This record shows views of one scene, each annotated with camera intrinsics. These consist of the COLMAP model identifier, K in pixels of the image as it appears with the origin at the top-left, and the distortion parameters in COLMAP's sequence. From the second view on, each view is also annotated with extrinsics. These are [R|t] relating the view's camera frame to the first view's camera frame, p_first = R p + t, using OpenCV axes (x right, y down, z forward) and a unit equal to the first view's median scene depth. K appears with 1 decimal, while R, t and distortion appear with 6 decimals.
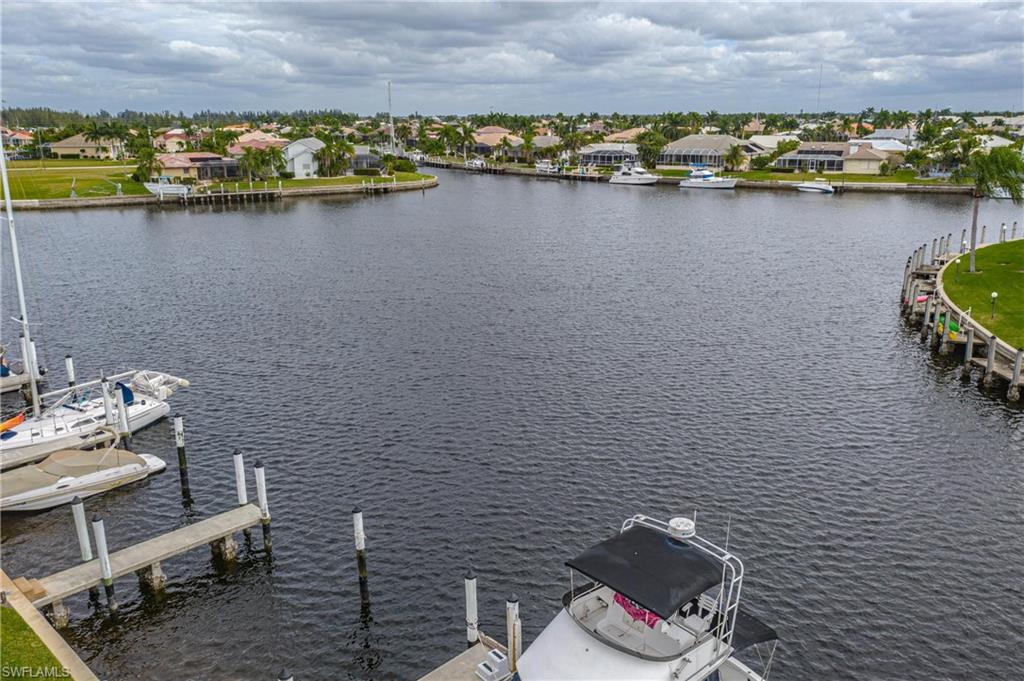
lens RADIAL K [[830.6, 0, 512.0], [0, 830.6, 340.5], [0, 0, 1]] dist [-0.002253, 0.000725]
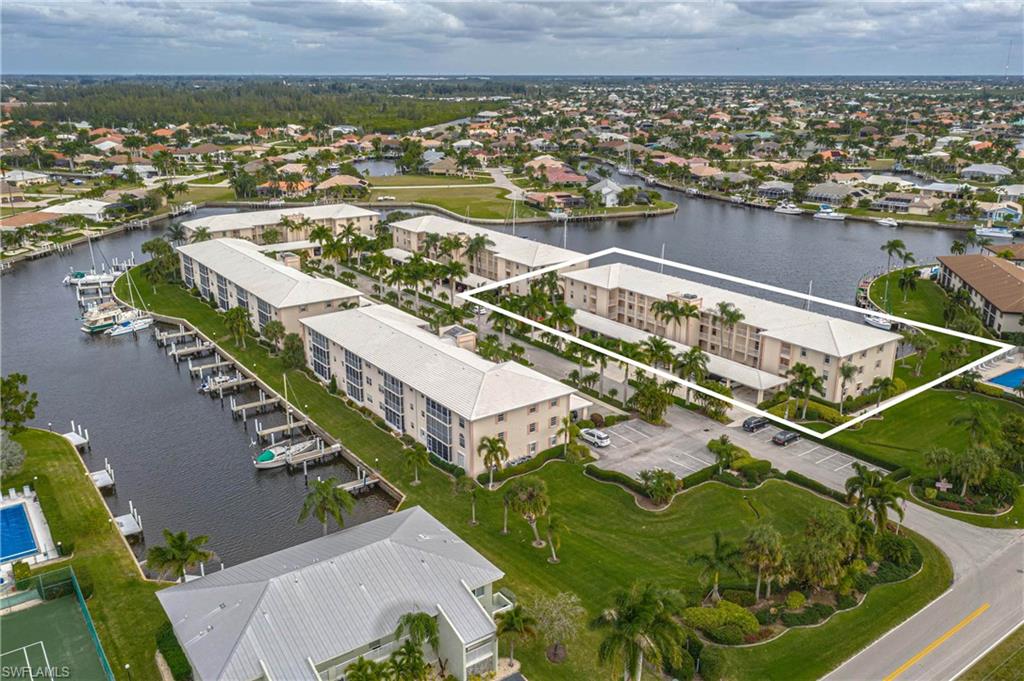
lens RADIAL K [[830.6, 0, 512.0], [0, 830.6, 340.5], [0, 0, 1]] dist [-0.002253, 0.000725]
pose [[0.981813, 0.062820, -0.179158, -0.101926], [-0.054962, 0.997310, 0.048497, 0.032586], [0.181723, -0.037768, 0.982624, -0.891660]]
